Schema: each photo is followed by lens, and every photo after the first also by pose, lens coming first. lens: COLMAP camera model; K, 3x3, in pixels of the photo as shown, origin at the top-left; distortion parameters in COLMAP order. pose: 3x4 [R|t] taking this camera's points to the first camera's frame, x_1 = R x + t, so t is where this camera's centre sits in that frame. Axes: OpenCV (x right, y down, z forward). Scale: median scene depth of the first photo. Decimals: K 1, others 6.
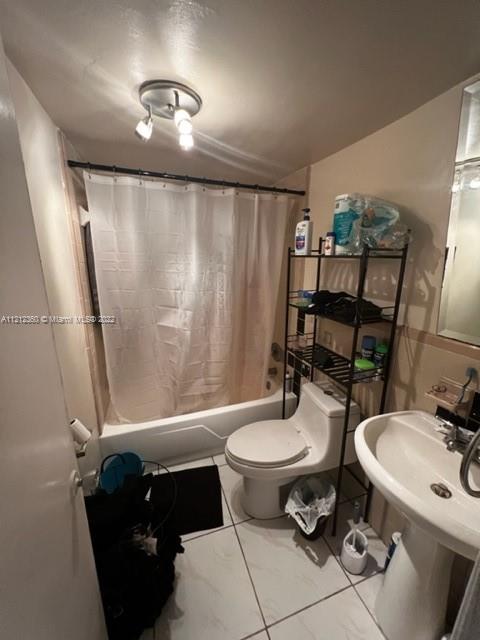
lens RADIAL K [[256.4, 0, 239.4], [0, 256.4, 319.4], [0, 0, 1]] dist [0.015099, 0.000157]
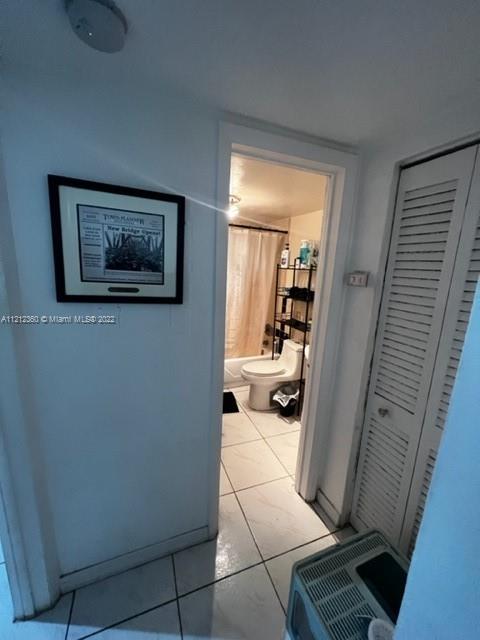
lens RADIAL K [[256.4, 0, 241.4], [0, 256.4, 320.0], [0, 0, 1]] dist [0.015099, 0.000157]
pose [[0.998095, 0.027724, 0.055107, -0.155346], [-0.025738, 0.999005, -0.036413, 0.195461], [-0.056062, 0.034926, 0.997816, -0.793532]]
